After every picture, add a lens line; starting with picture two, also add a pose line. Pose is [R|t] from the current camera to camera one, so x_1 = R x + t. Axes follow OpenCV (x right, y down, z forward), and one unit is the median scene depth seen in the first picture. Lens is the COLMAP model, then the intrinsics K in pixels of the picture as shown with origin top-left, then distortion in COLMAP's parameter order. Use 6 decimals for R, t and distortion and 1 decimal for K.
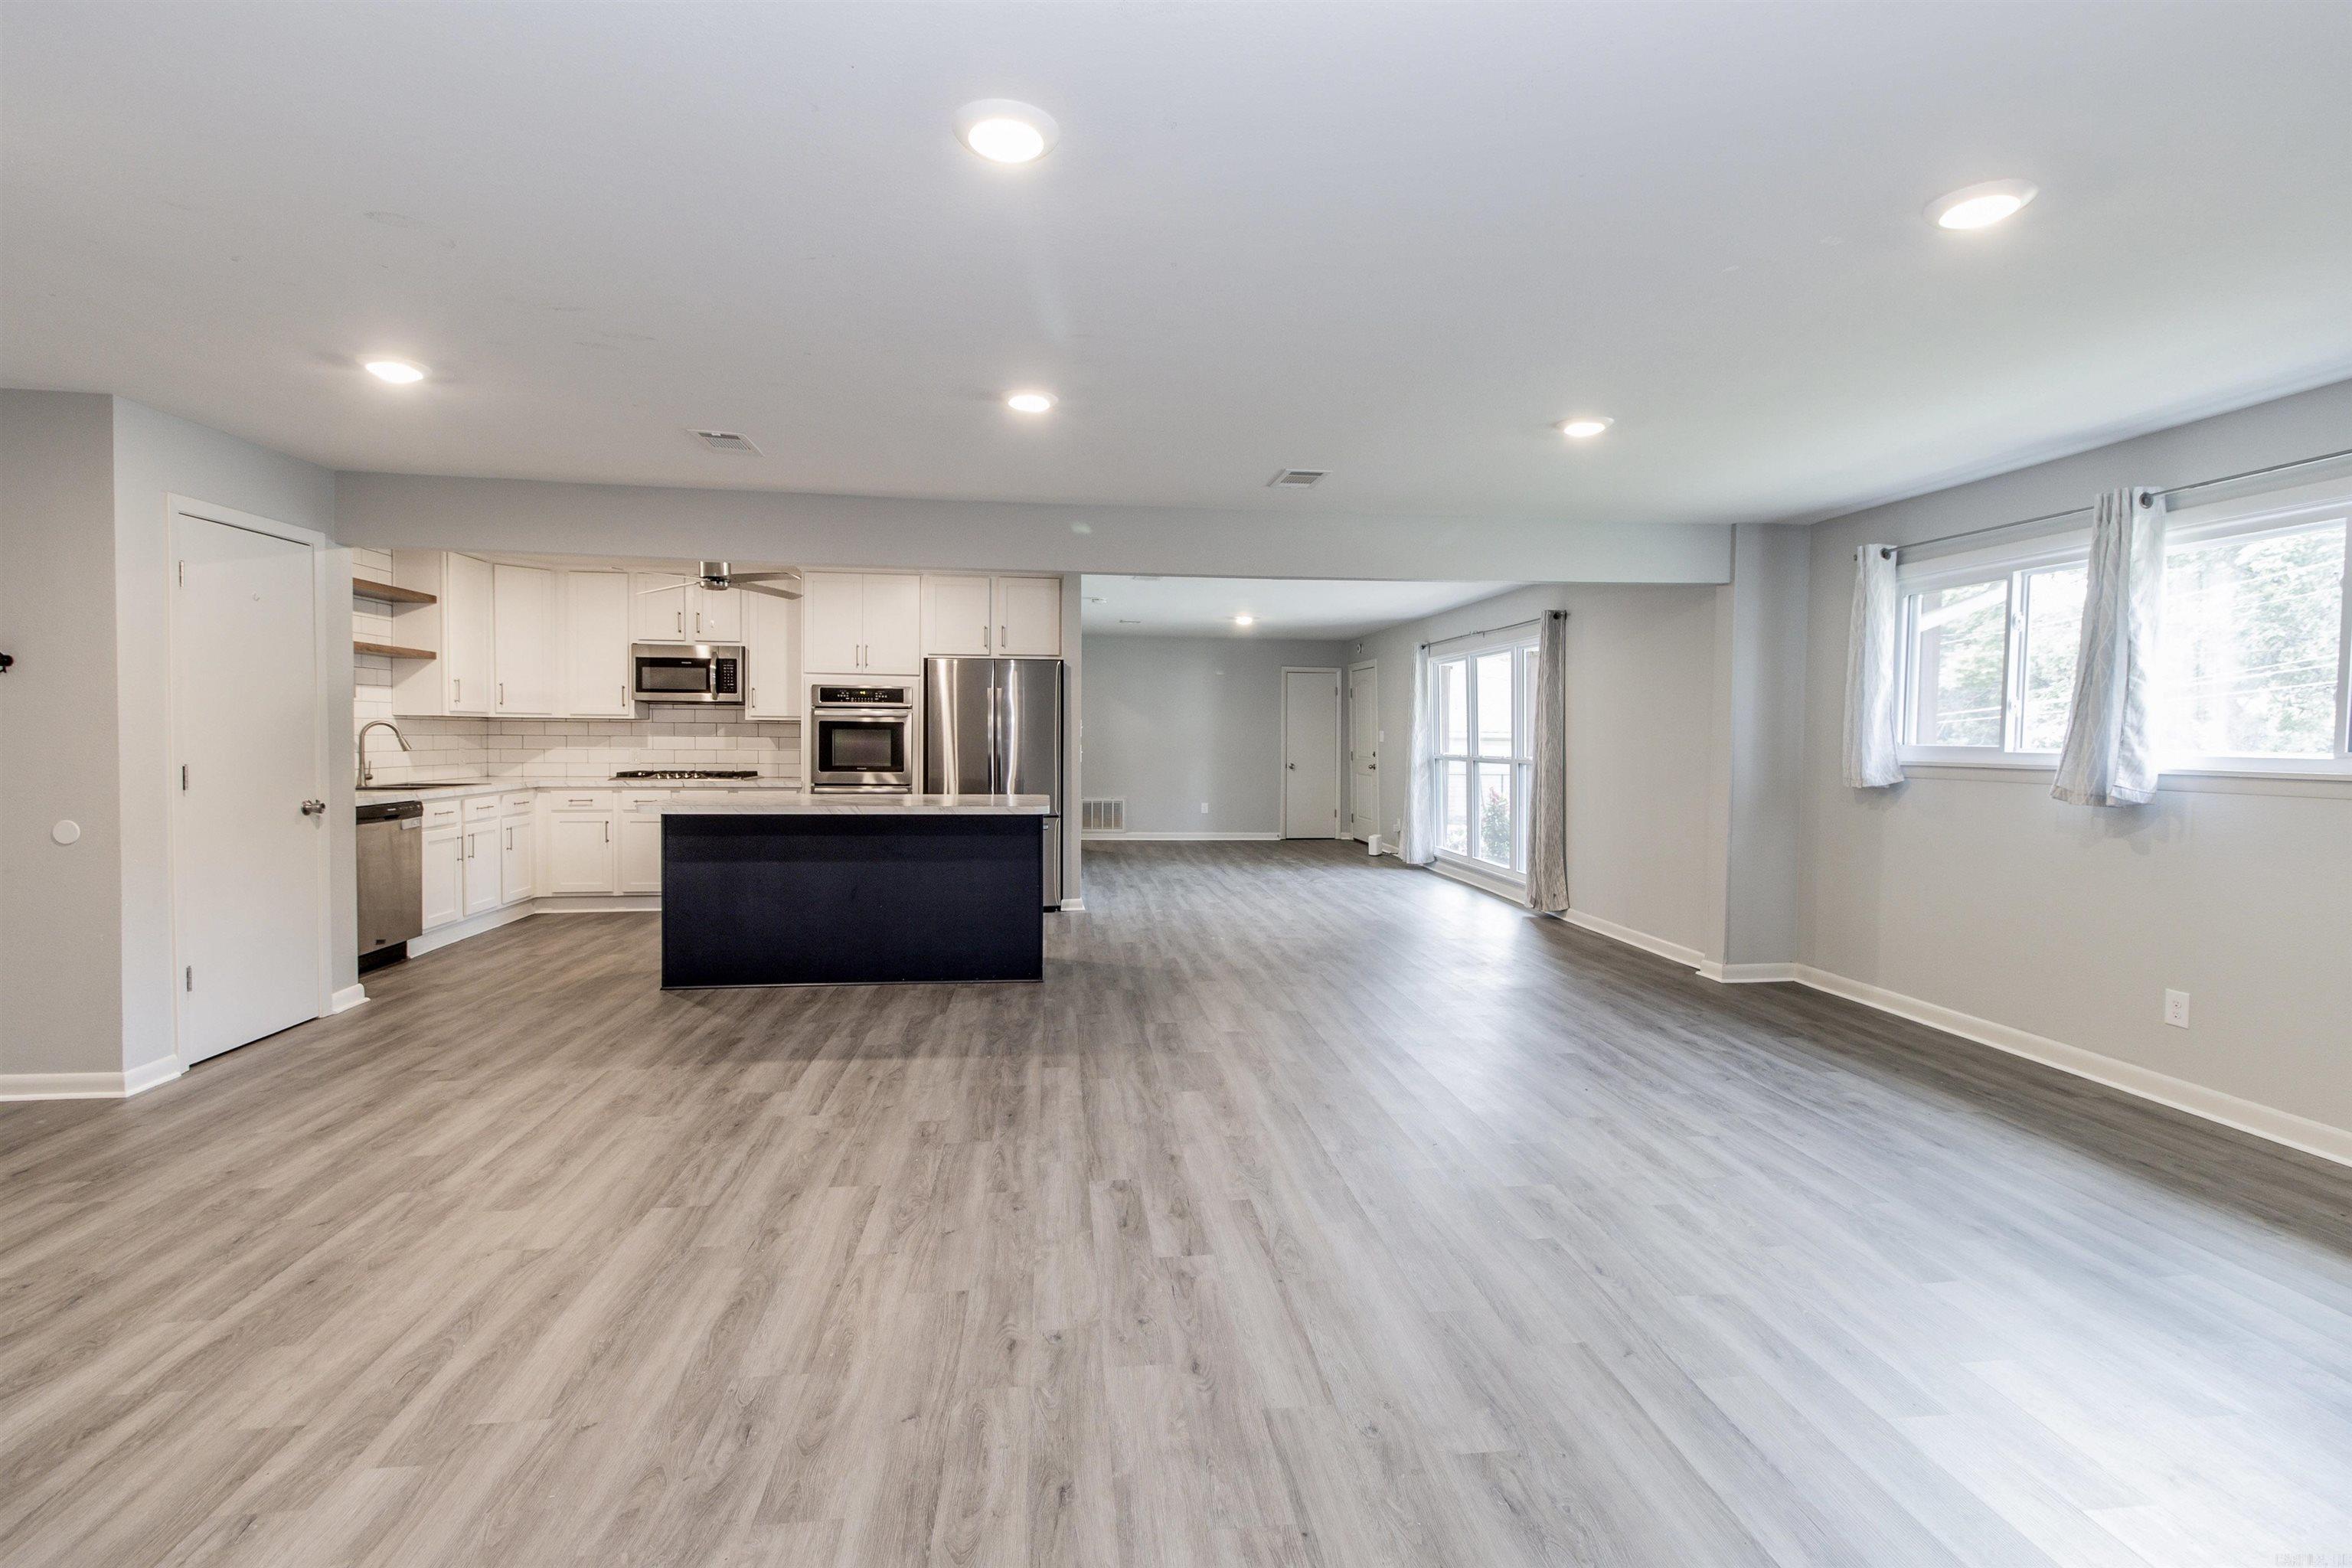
lens RADIAL K [[1077.5, 0, 1183.7], [0, 1077.5, 796.7], [0, 0, 1]] dist [-0.029239, 0.027155]
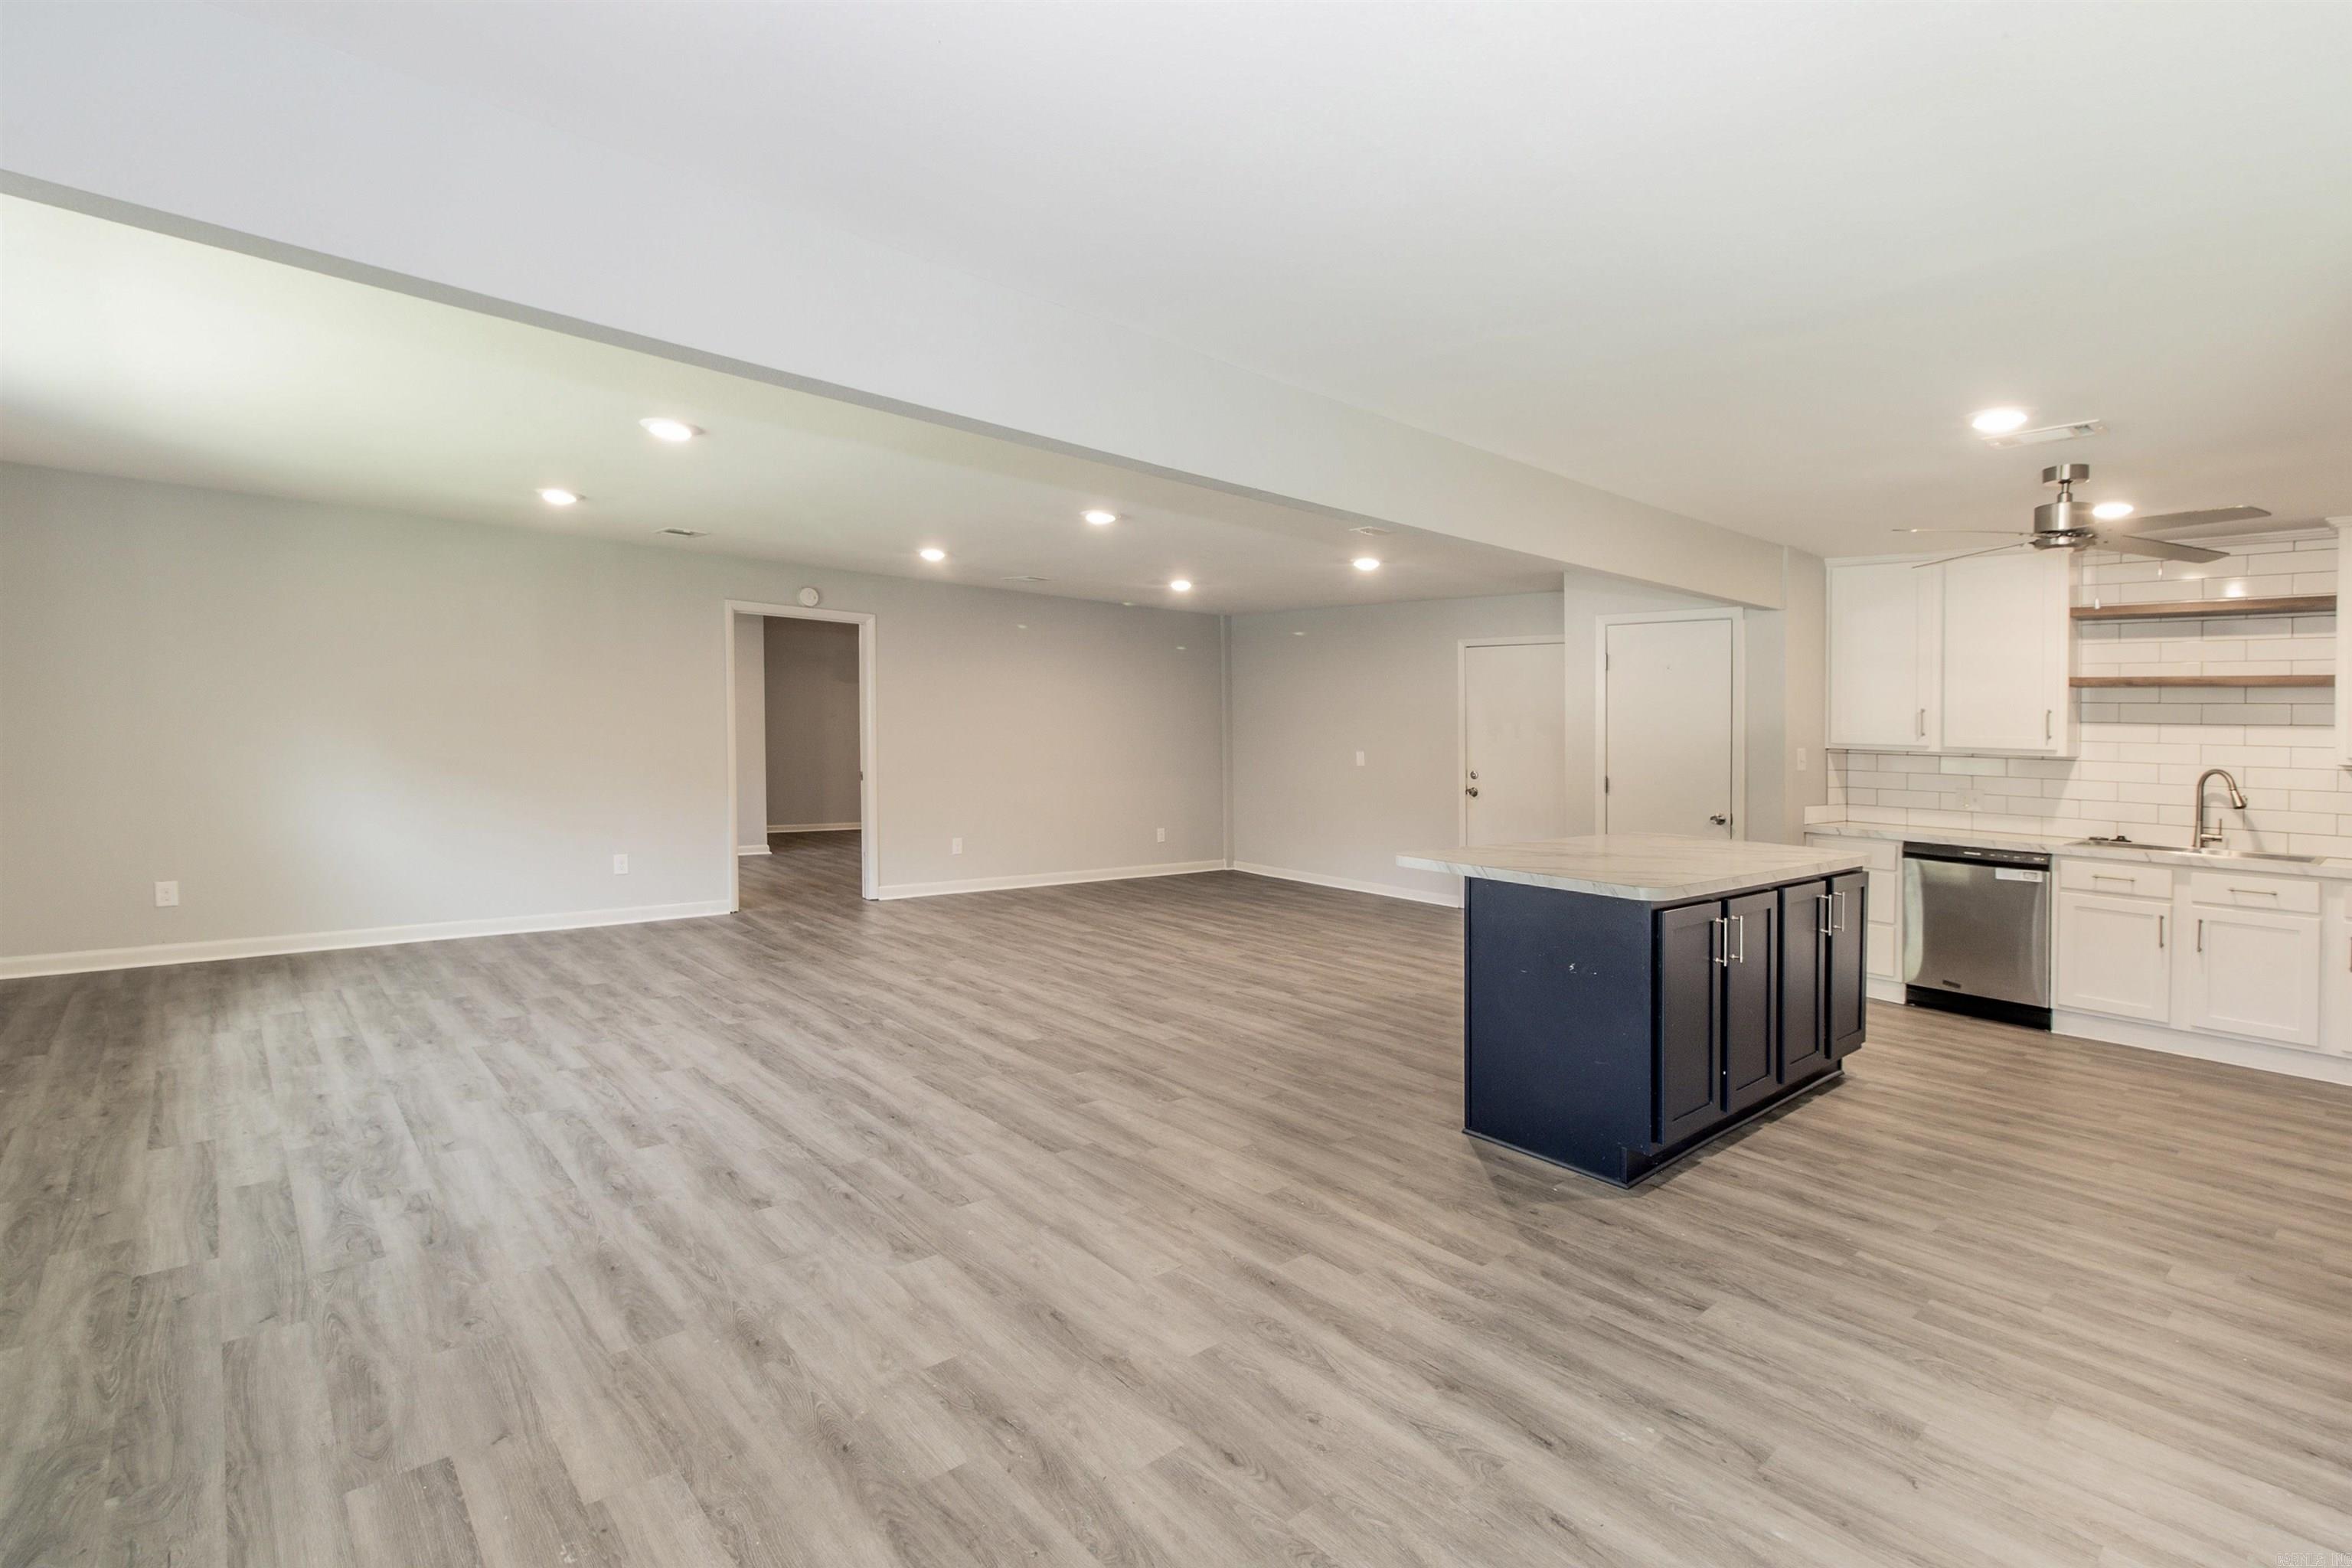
lens RADIAL K [[1081.4, 0, 1206.3], [0, 1081.4, 721.9], [0, 0, 1]] dist [0.002390, -0.000291]
pose [[-0.806010, -0.043439, -0.590306, 0.286312], [-0.079659, 0.996191, 0.035460, -0.063155], [0.586517, 0.075604, -0.806400, 1.029329]]
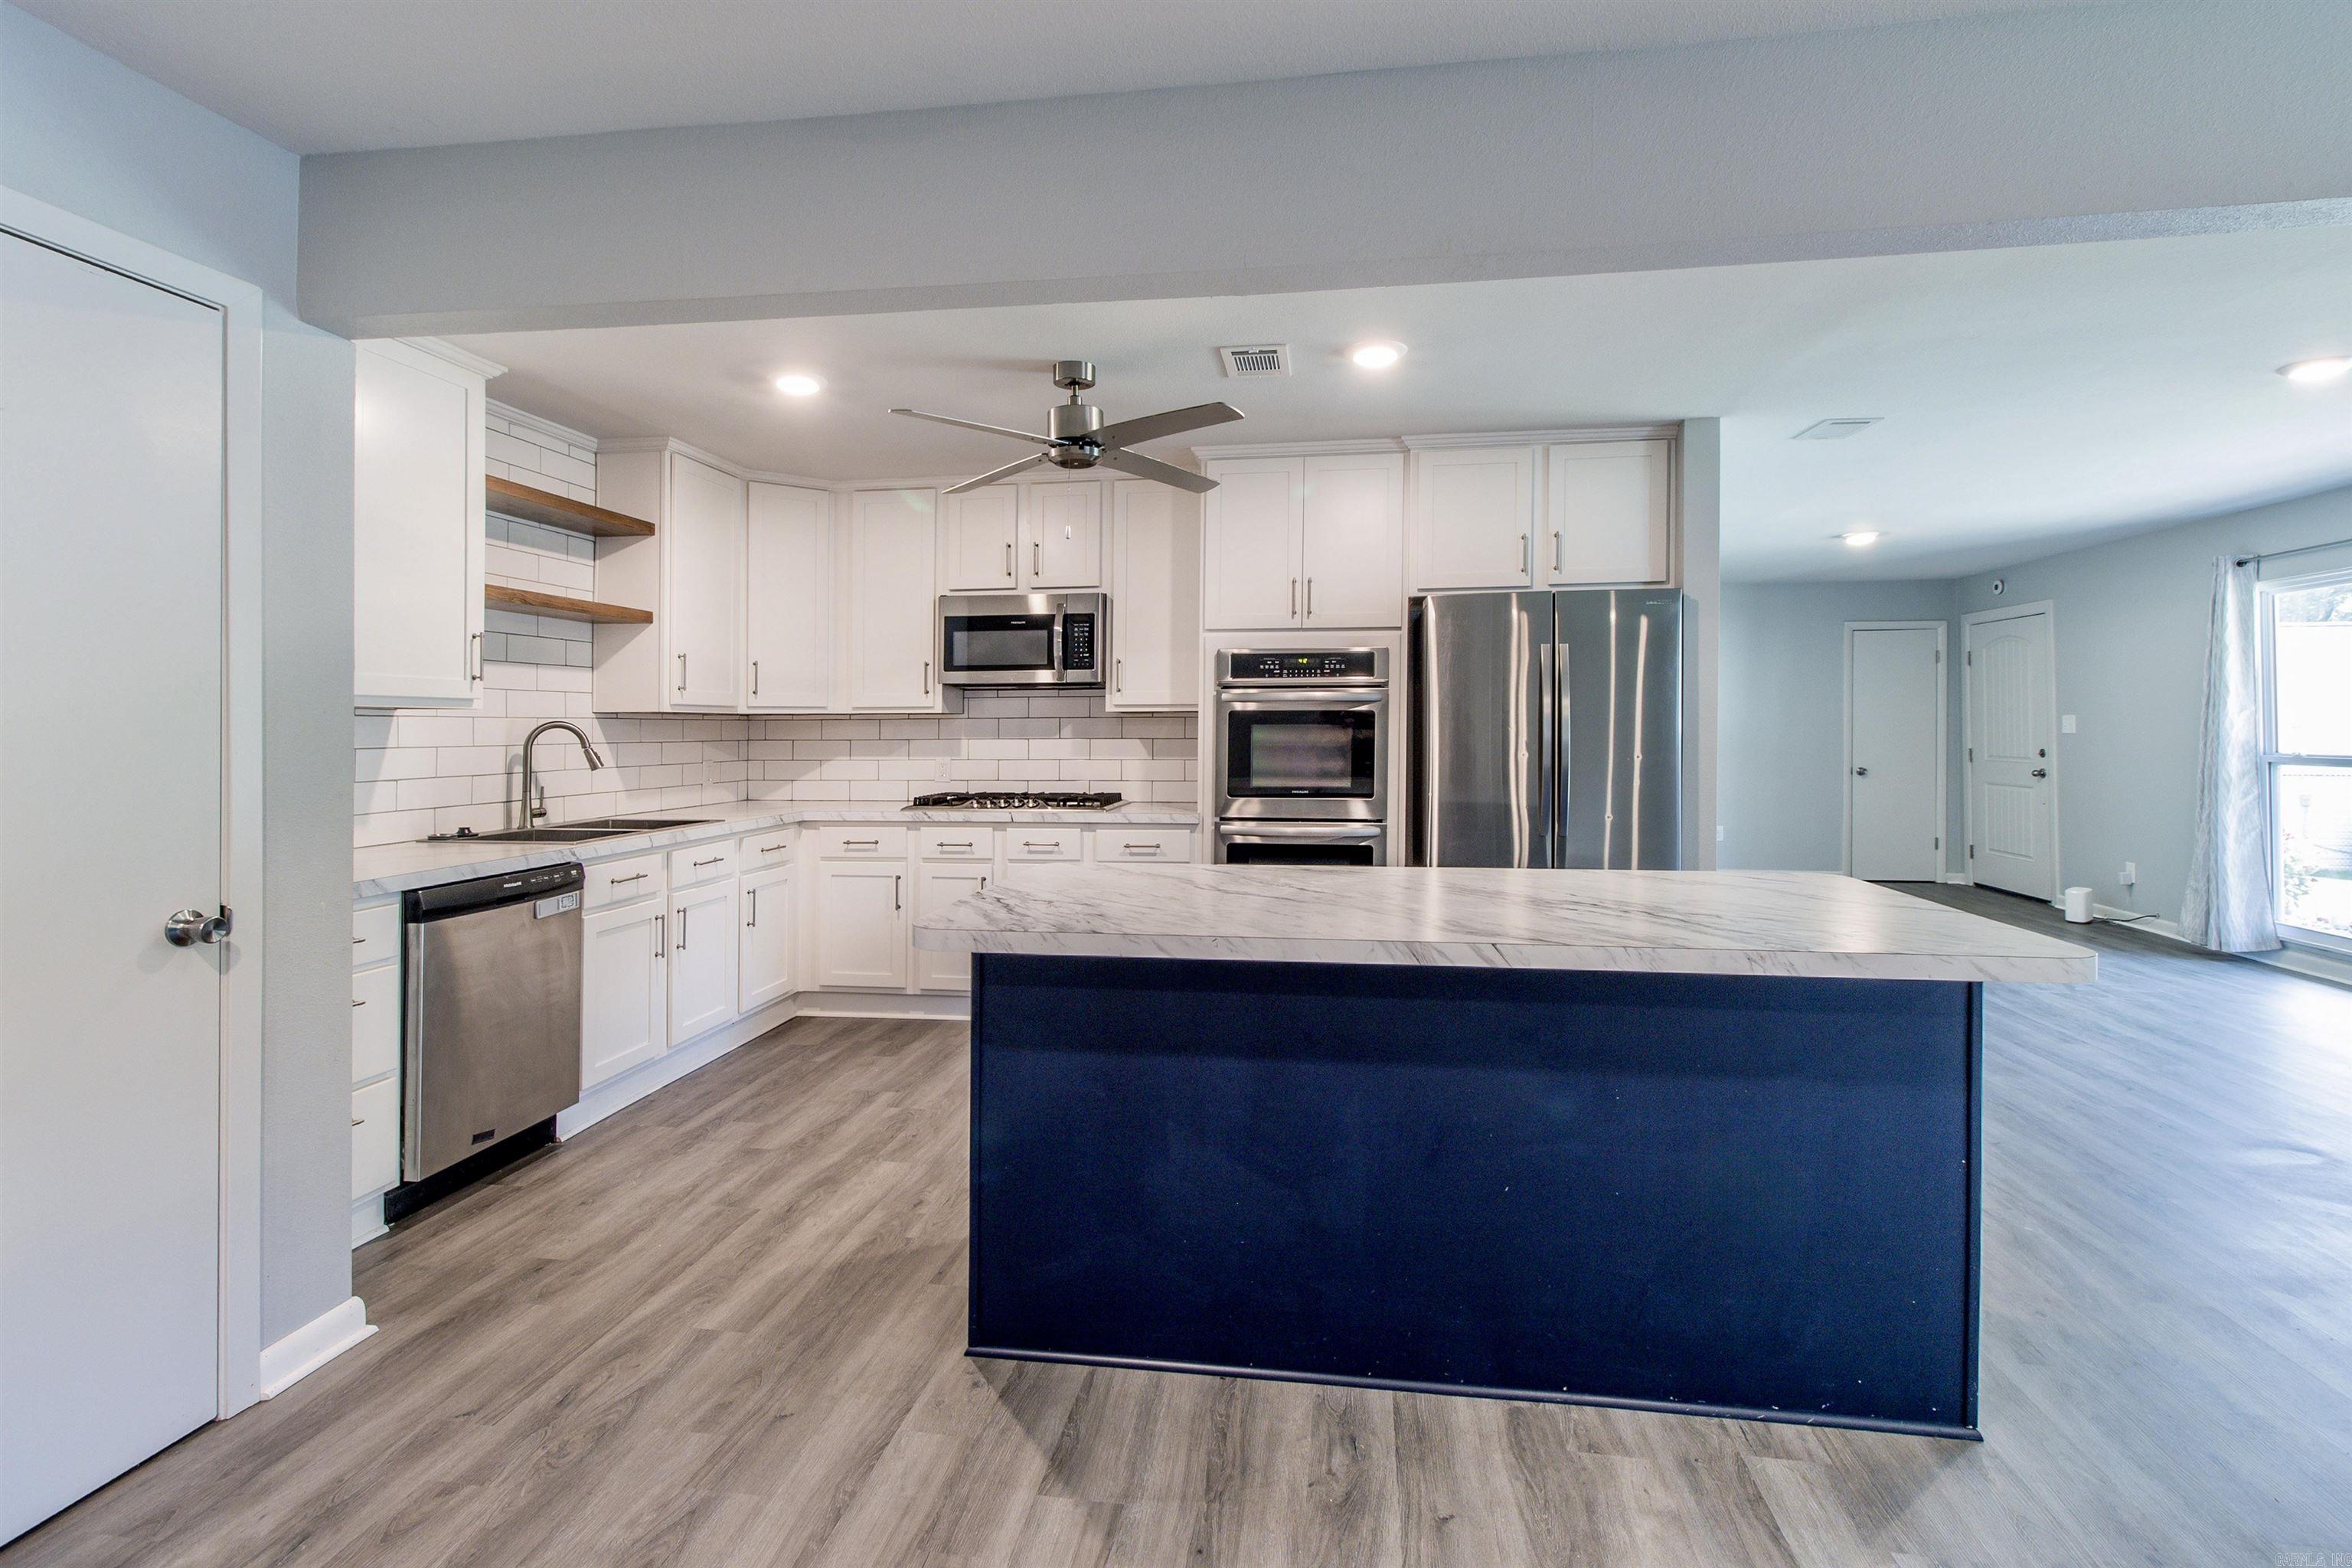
lens RADIAL K [[1095.1, 0, 1188.9], [0, 1095.1, 710.7], [0, 0, 1]] dist [-0.001171, 0.000495]
pose [[0.964227, -0.020113, -0.264315, -0.202368], [-0.000007, 0.997115, -0.075900, -0.024891], [0.265080, 0.073187, 0.961445, 0.419681]]
